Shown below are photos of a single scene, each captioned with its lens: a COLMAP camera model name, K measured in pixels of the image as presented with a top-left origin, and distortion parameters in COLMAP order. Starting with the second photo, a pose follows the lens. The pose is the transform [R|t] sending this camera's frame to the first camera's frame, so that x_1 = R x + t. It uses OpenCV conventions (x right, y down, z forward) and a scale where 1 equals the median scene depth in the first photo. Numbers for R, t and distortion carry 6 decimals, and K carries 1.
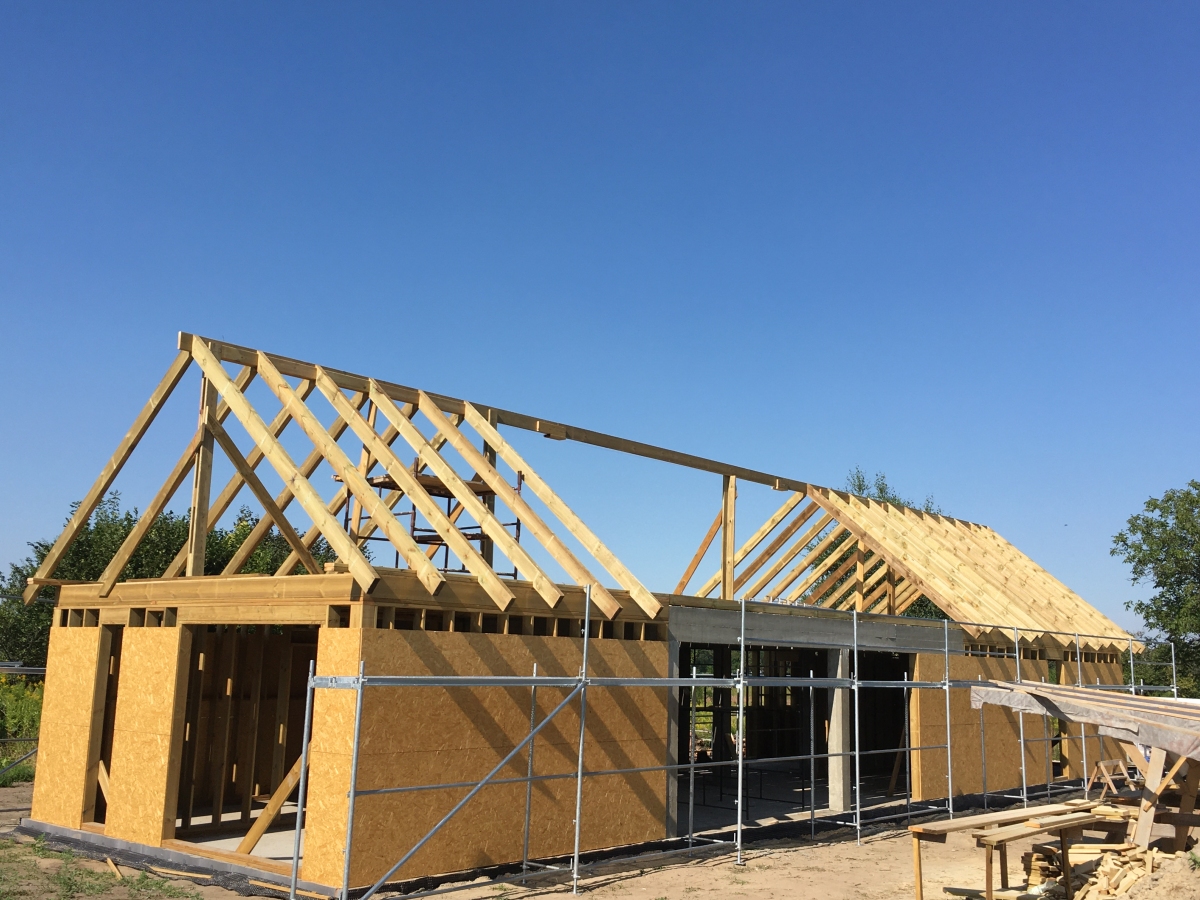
lens RADIAL K [[1185.4, 0, 604.0], [0, 1185.4, 451.1], [0, 0, 1]] dist [-0.002940, 0.000000]
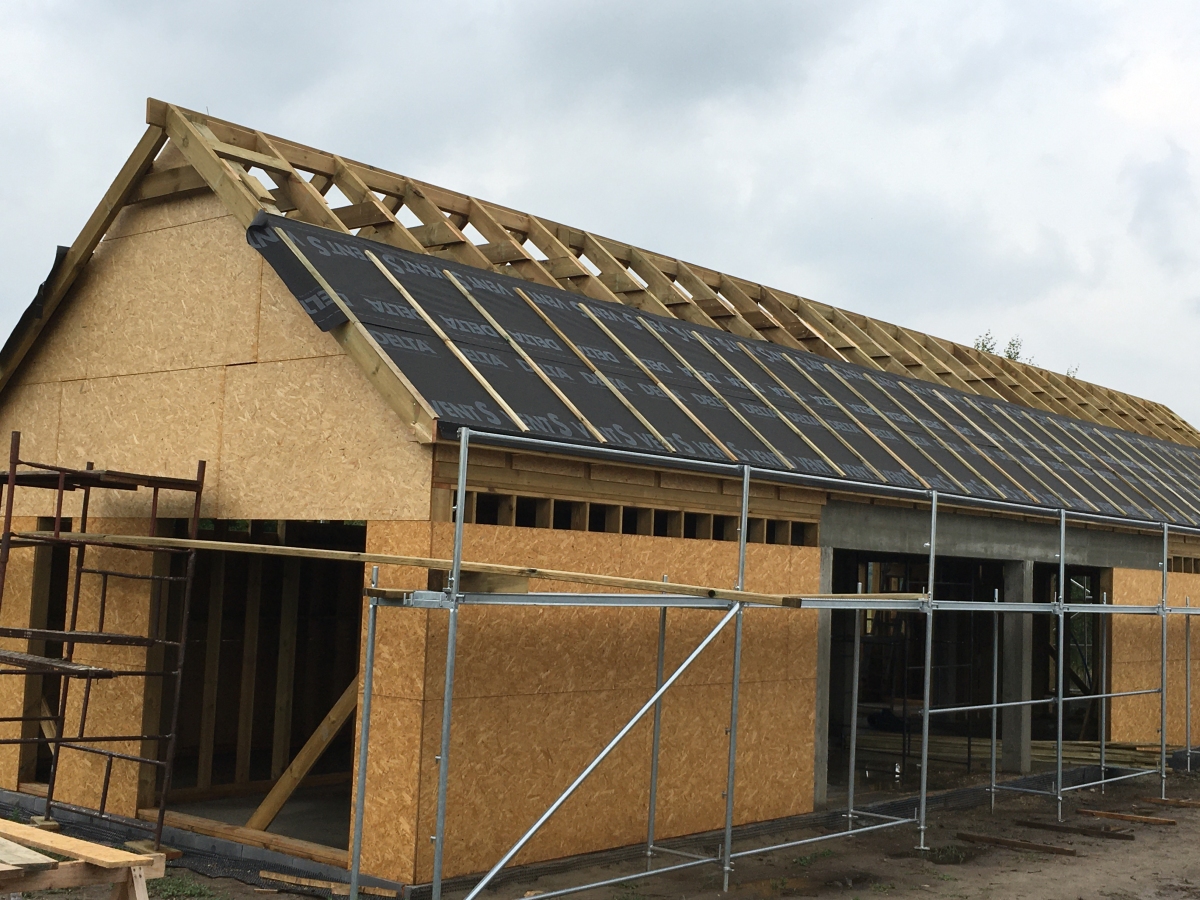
lens RADIAL K [[1500.5, 0, 600.7], [0, 1500.5, 450.3], [0, 0, 1]] dist [0.013263, 0.000000]
pose [[0.999918, 0.012065, -0.004211, -0.080020], [-0.011623, 0.995633, 0.092624, 0.018892], [0.005310, -0.092568, 0.995692, 0.095604]]
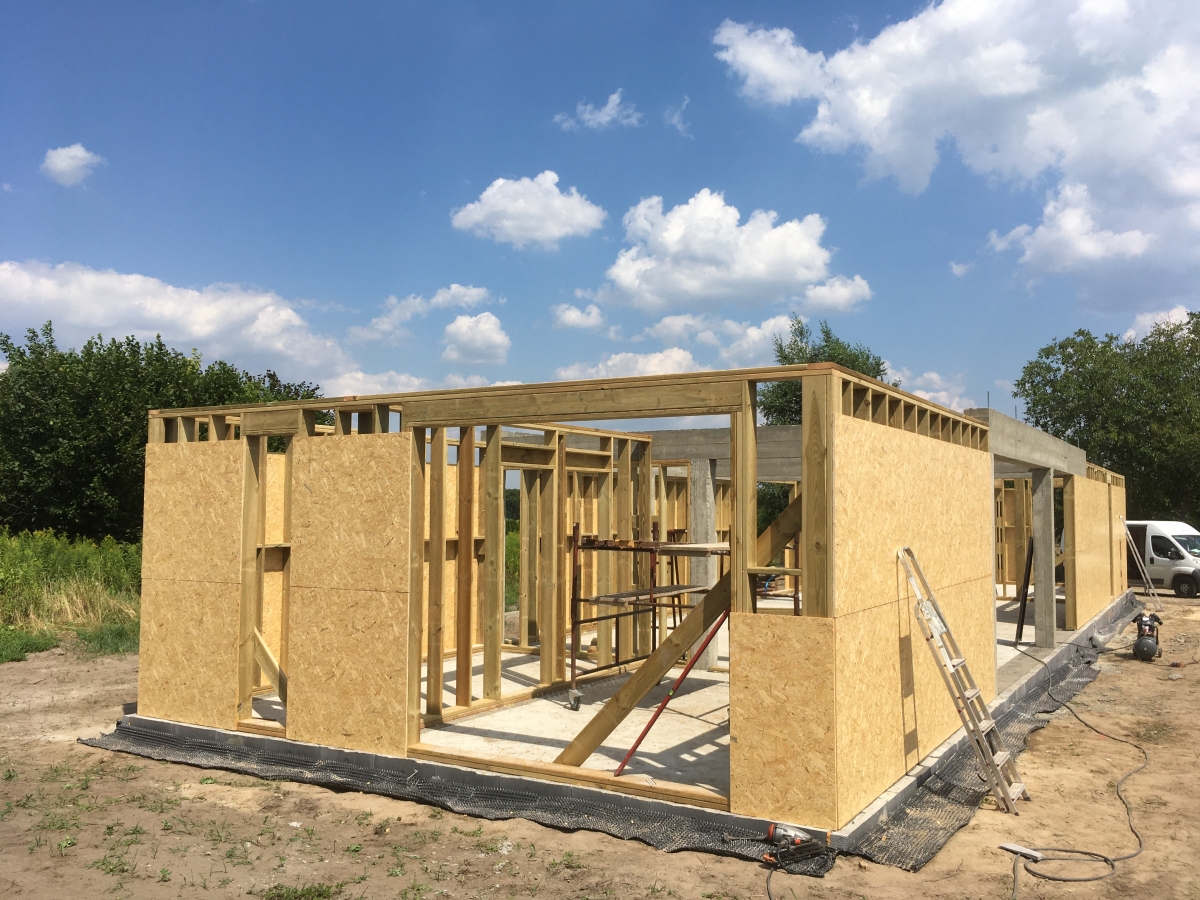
lens RADIAL K [[1025.0, 0, 599.4], [0, 1025.0, 450.2], [0, 0, 1]] dist [0.006469, -0.006948]
pose [[0.986136, -0.009911, 0.165645, -0.342060], [-0.009956, 0.992883, 0.118674, 0.087665], [-0.165642, -0.118678, 0.979019, 0.412970]]
